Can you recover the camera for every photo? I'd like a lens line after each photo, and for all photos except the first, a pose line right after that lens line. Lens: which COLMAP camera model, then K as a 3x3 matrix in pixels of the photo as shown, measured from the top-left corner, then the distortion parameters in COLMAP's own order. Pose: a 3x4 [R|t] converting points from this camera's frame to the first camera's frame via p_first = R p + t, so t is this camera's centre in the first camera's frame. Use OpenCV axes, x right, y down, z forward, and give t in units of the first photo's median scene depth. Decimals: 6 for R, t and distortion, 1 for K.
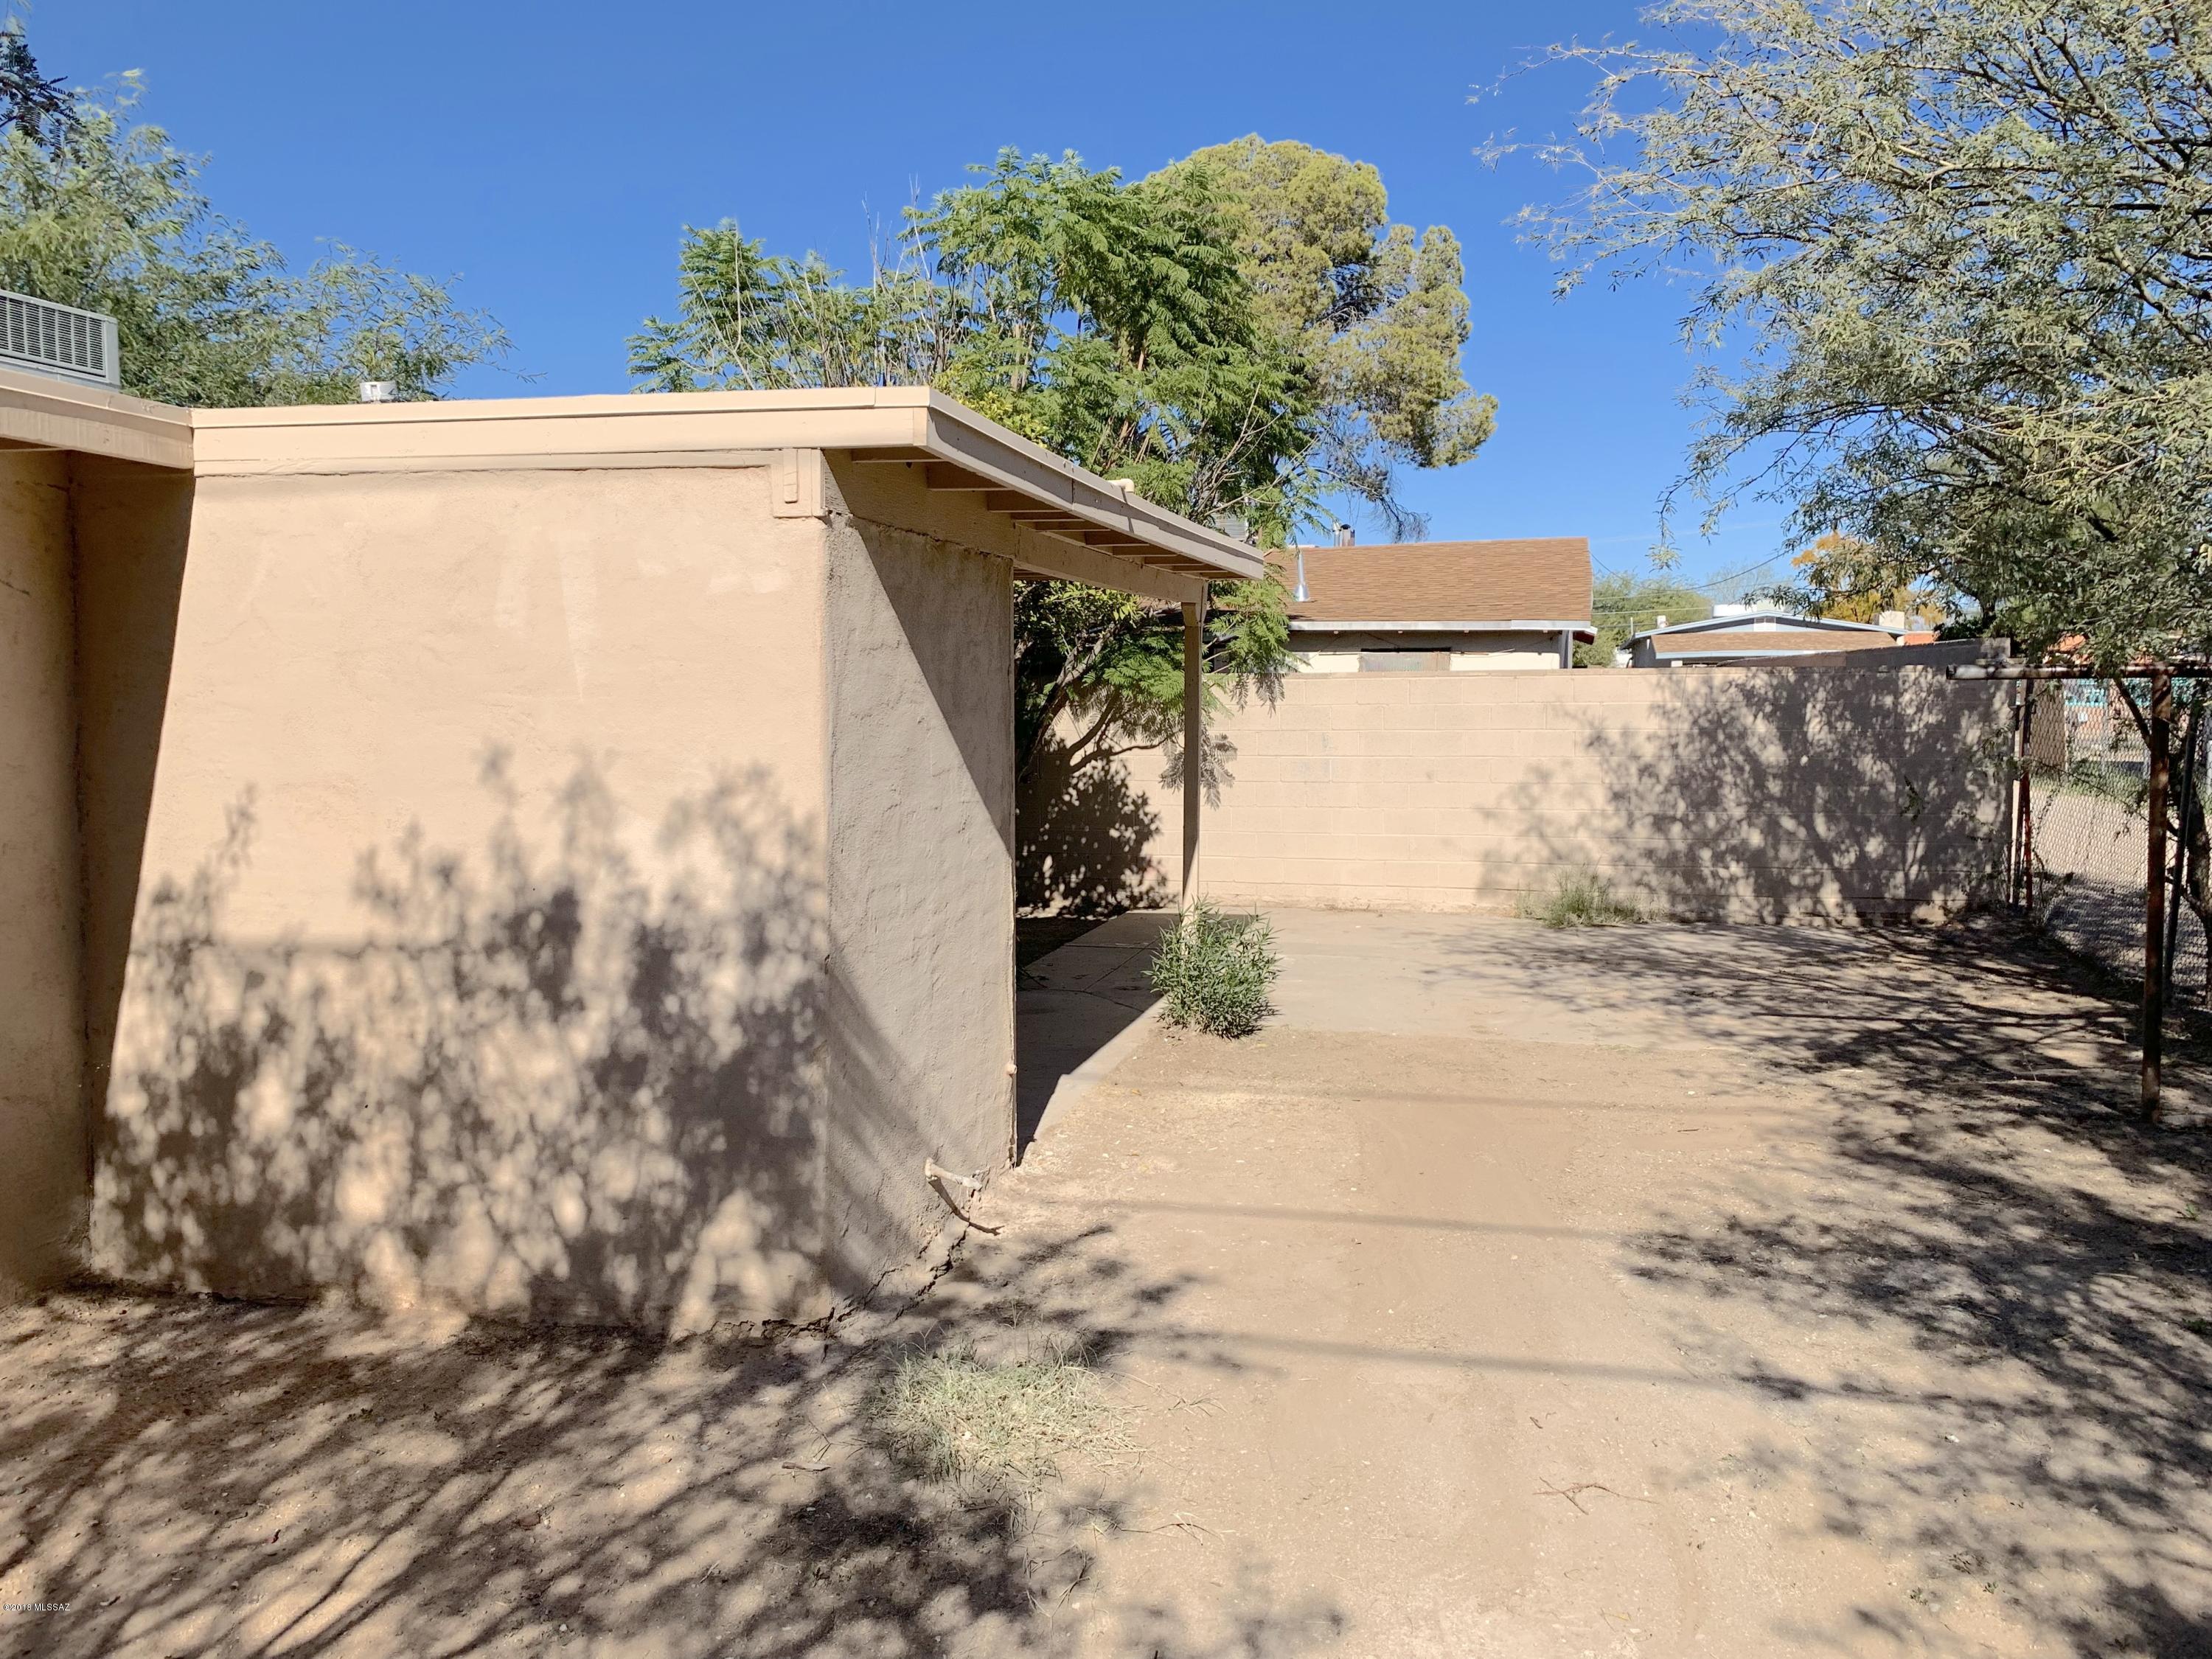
lens RADIAL K [[1712.7, 0, 1106.0], [0, 1712.7, 829.5], [0, 0, 1]] dist [-0.000315, -0.002363]
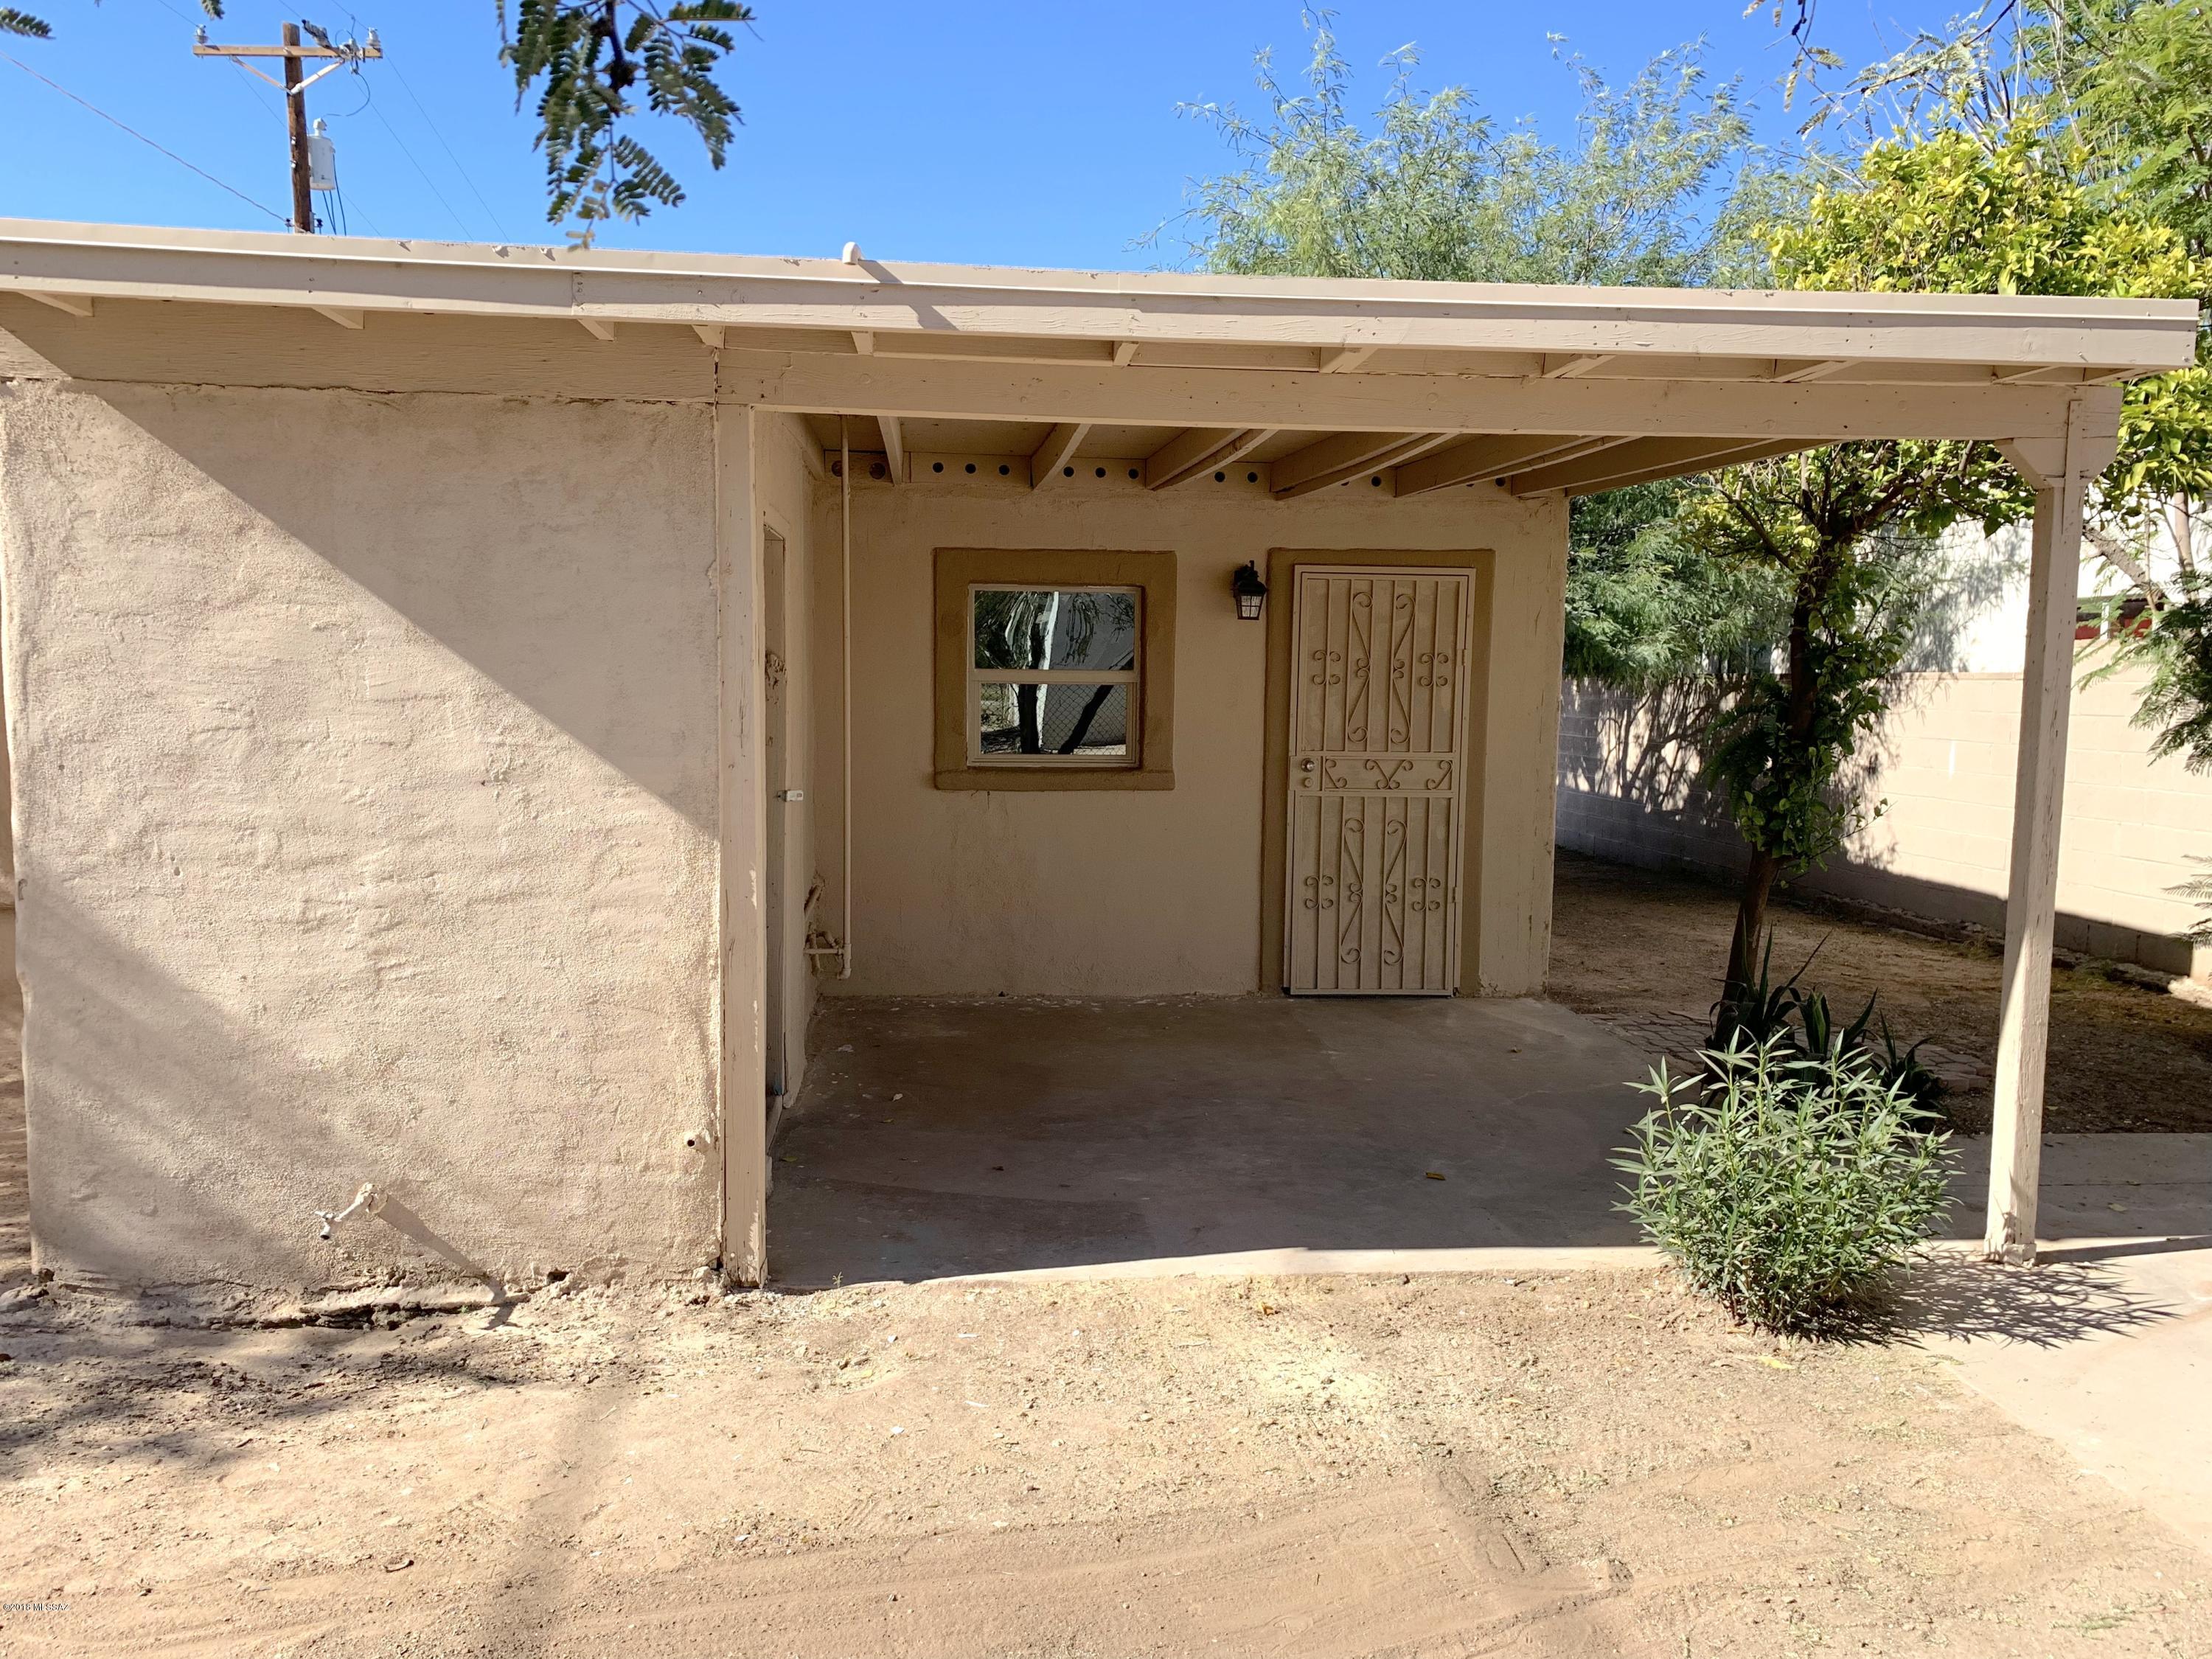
lens RADIAL K [[1712.7, 0, 1106.0], [0, 1712.7, 829.5], [0, 0, 1]] dist [-0.000315, -0.002363]
pose [[0.334380, 0.100008, -0.937117, 0.739827], [-0.090770, 0.993148, 0.073600, -0.060383], [0.938057, 0.060452, 0.341167, 1.043058]]
